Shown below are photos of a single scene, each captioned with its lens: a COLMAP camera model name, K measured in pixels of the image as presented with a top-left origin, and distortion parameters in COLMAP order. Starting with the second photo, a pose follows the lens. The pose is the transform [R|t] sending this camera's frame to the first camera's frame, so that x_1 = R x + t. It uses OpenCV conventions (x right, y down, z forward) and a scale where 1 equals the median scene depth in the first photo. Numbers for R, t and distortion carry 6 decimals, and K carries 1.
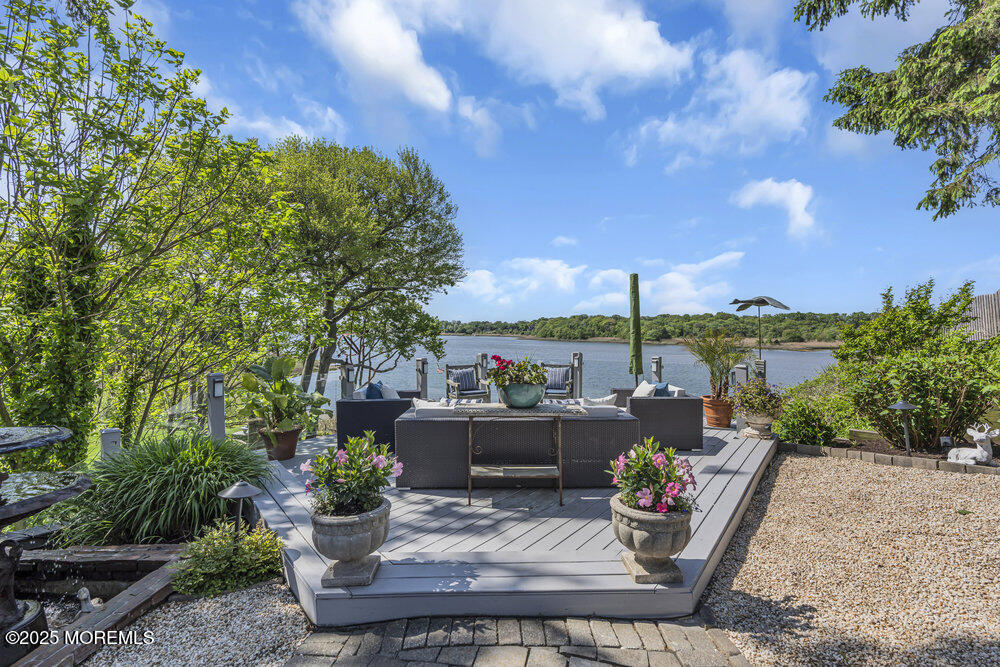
lens RADIAL K [[446.6, 0, 500.0], [0, 446.6, 333.5], [0, 0, 1]] dist [-0.001944, 0.000438]
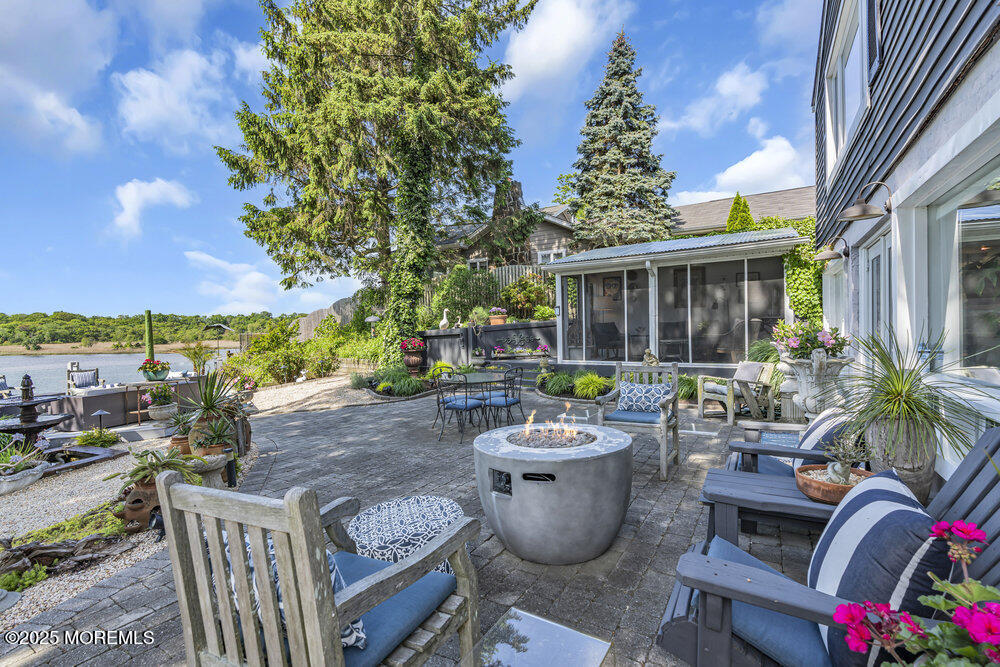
lens RADIAL K [[451.2, 0, 500.0], [0, 451.2, 333.5], [0, 0, 1]] dist [-0.002876, 0.000132]
pose [[0.324151, -0.022701, 0.945733, -0.782851], [0.024981, 0.999569, 0.015431, -0.035931], [-0.945675, 0.018624, 0.324578, -0.714245]]
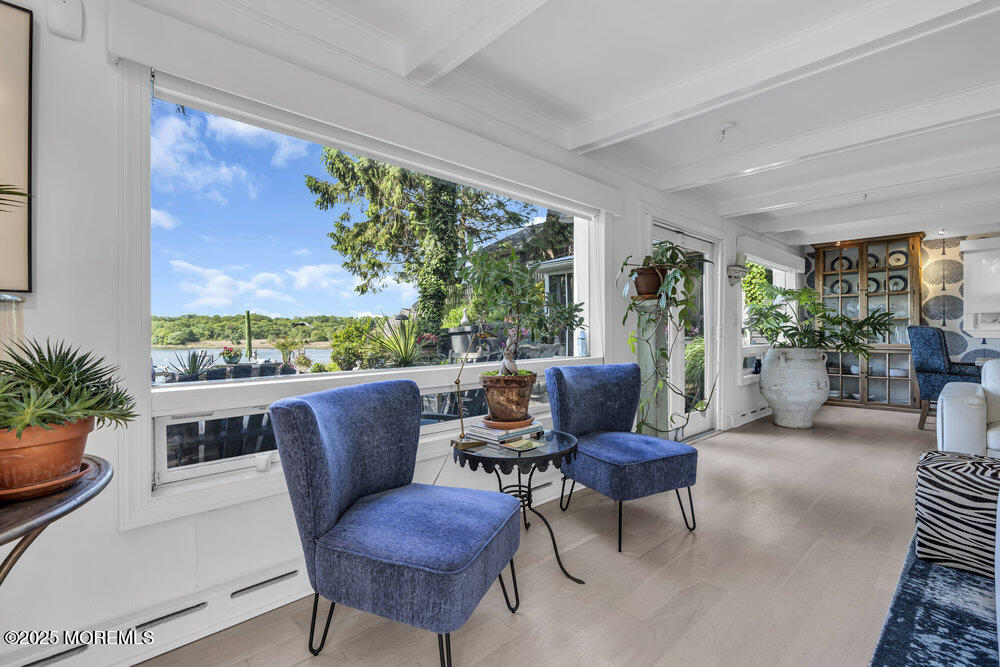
lens RADIAL K [[446.6, 0, 500.0], [0, 446.6, 333.5], [0, 0, 1]] dist [-0.001944, 0.000438]
pose [[0.569258, -0.004228, 0.822148, -0.687937], [0.007406, 0.999973, 0.000015, -0.006915], [-0.822125, 0.006080, 0.569274, -1.087901]]
